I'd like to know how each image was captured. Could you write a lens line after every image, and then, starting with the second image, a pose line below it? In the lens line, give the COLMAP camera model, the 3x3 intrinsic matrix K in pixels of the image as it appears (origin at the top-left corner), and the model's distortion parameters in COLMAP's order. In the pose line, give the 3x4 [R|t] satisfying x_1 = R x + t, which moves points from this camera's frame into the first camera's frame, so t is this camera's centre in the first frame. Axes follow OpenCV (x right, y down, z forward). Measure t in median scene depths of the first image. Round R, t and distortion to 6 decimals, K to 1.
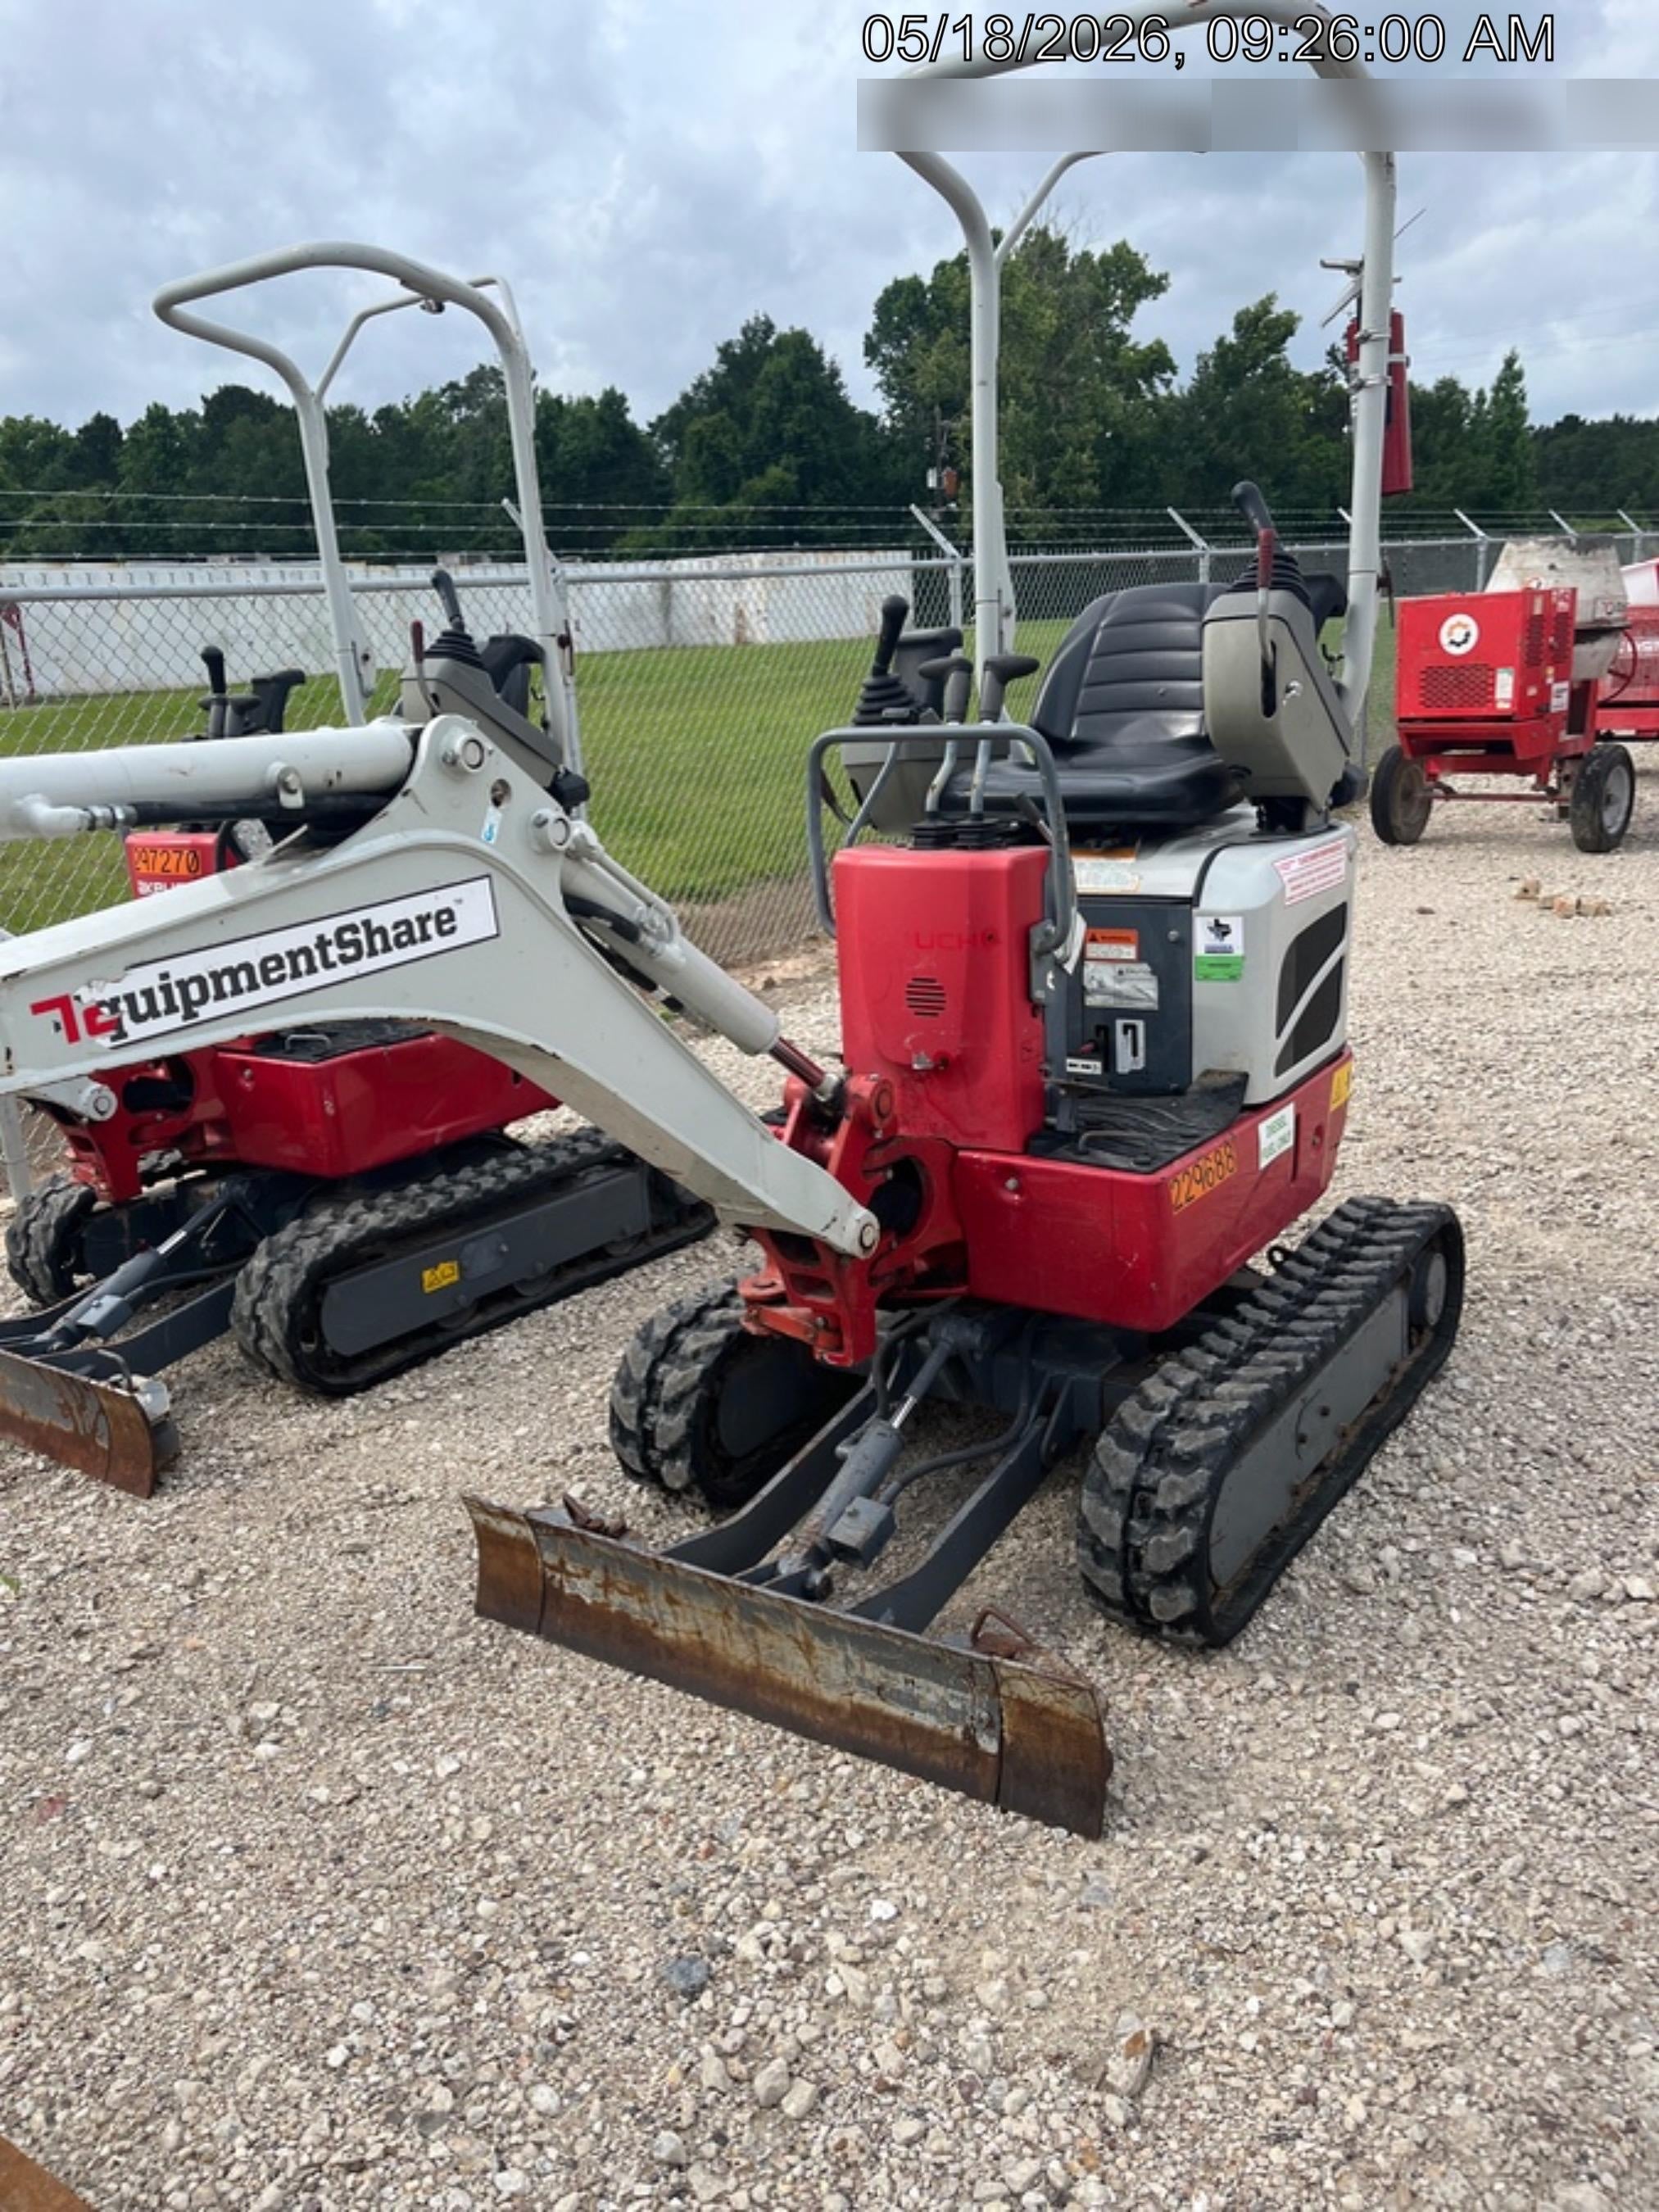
lens RADIAL K [[1737.4, 0, 828.2], [0, 1737.4, 1093.1], [0, 0, 1]] dist [0.050551, -0.013876]
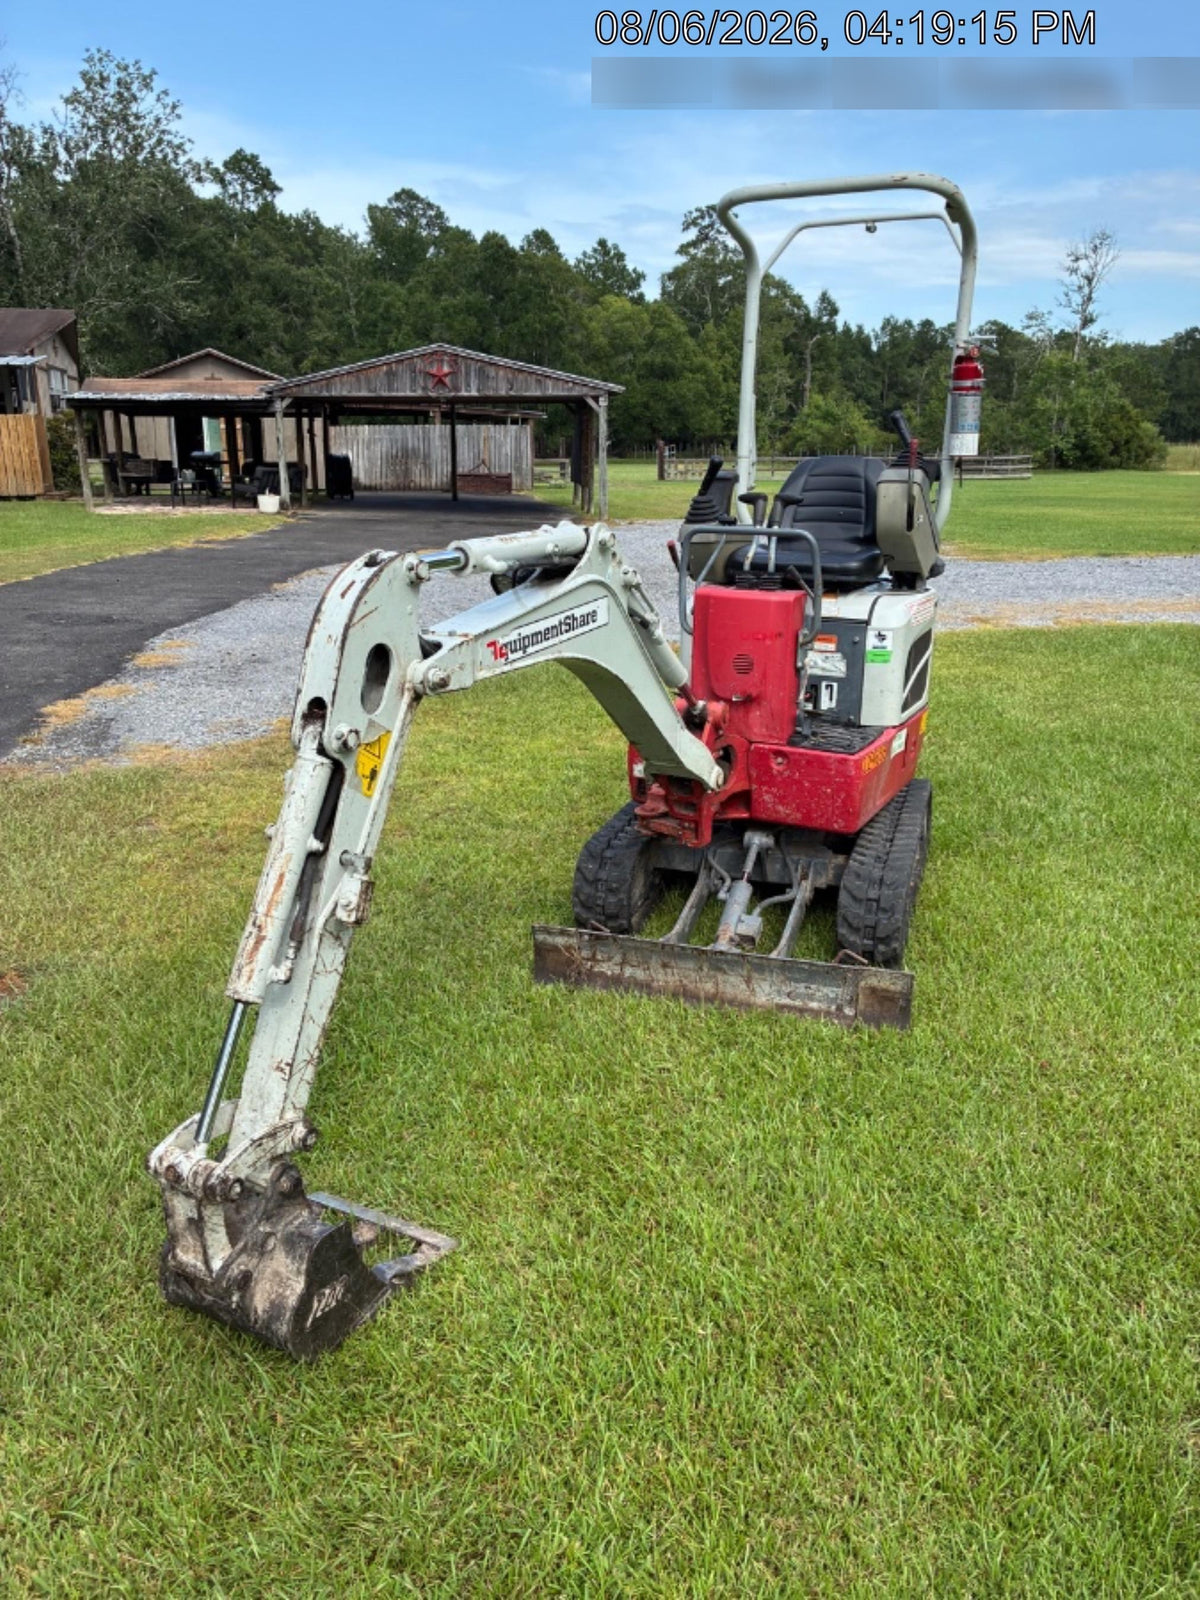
lens RADIAL K [[1256.7, 0, 598.9], [0, 1256.7, 805.5], [0, 0, 1]] dist [0.050551, -0.013876]
pose [[0.991589, 0.024435, 0.127096, -0.400288], [-0.029208, 0.998931, 0.035827, 0.082075], [-0.126085, -0.039238, 0.991243, -0.578107]]
